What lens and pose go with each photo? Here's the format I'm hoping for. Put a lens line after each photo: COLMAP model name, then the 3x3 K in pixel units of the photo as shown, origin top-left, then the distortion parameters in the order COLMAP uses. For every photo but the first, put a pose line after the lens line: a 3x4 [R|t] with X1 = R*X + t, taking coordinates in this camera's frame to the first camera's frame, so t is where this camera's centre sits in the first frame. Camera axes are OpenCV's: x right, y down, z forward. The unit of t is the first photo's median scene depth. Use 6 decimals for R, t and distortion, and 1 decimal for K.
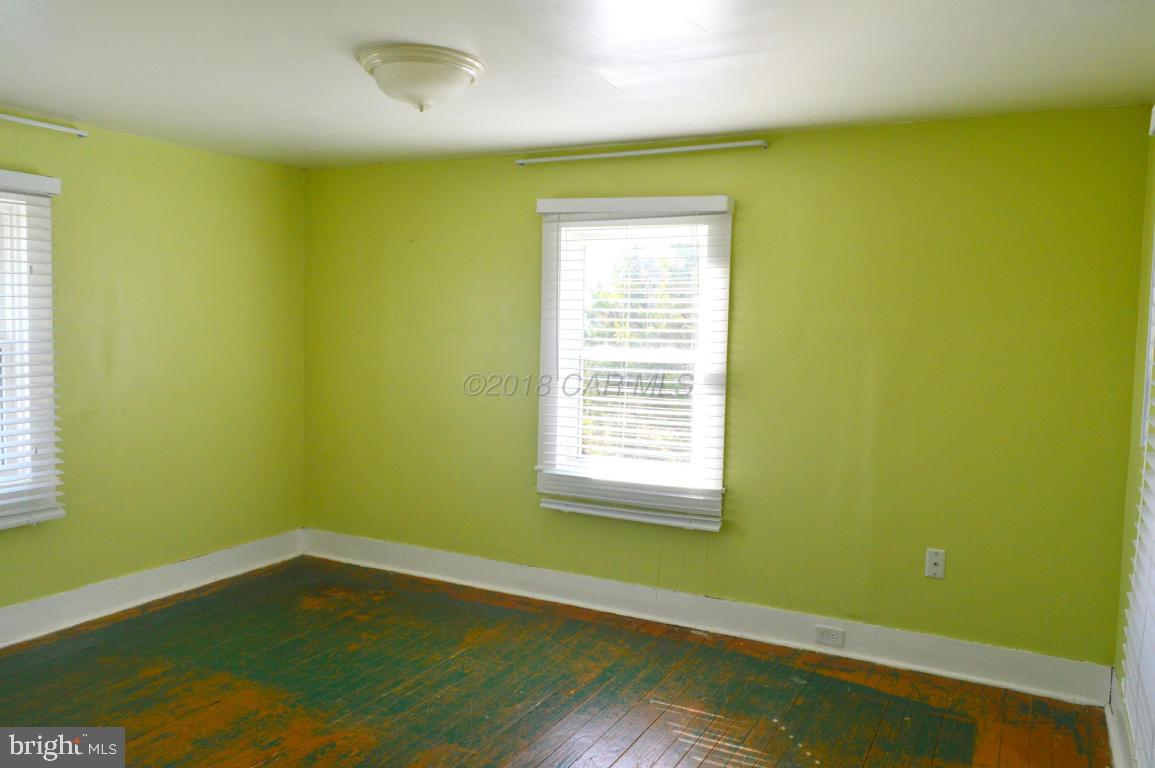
lens RADIAL K [[918.8, 0, 576.8], [0, 918.8, 385.1], [0, 0, 1]] dist [-0.008864, 0.004676]
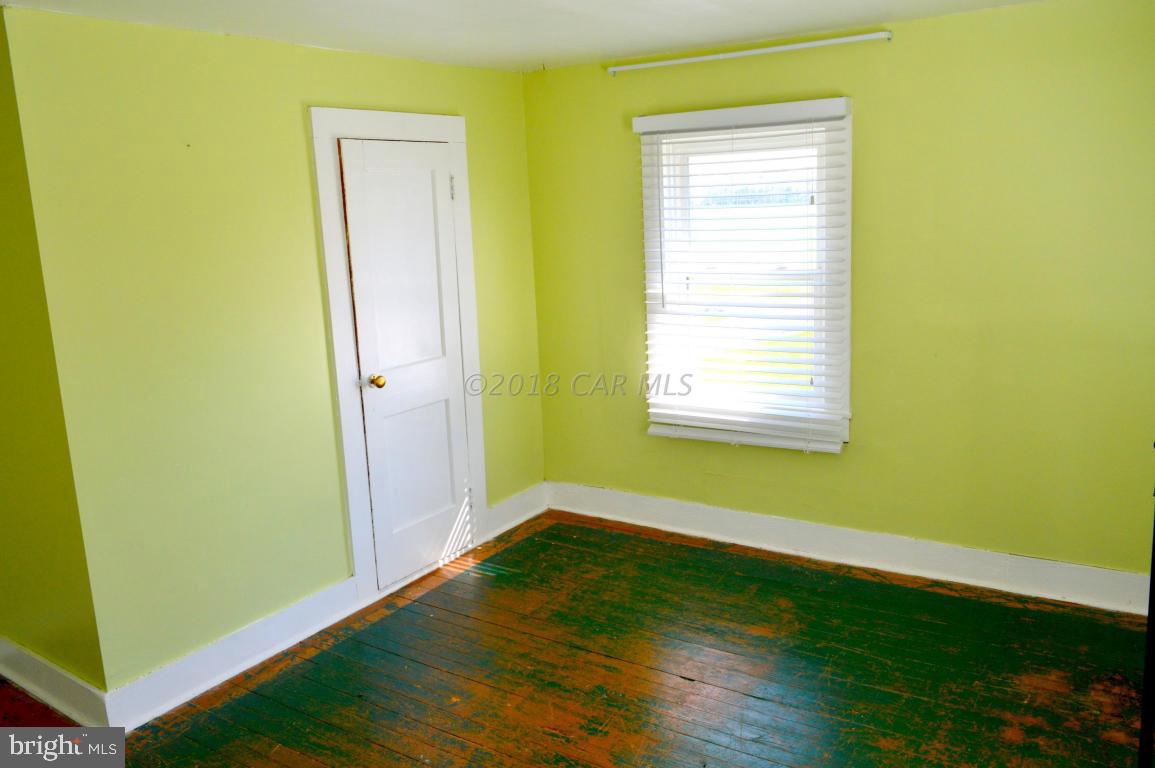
lens RADIAL K [[918.8, 0, 577.1], [0, 918.8, 381.8], [0, 0, 1]] dist [-0.008864, 0.004676]
pose [[-0.105083, 0.189123, -0.976314, 0.402750], [-0.022424, 0.981050, 0.192454, -0.111765], [0.994211, 0.042117, -0.098851, 0.801940]]
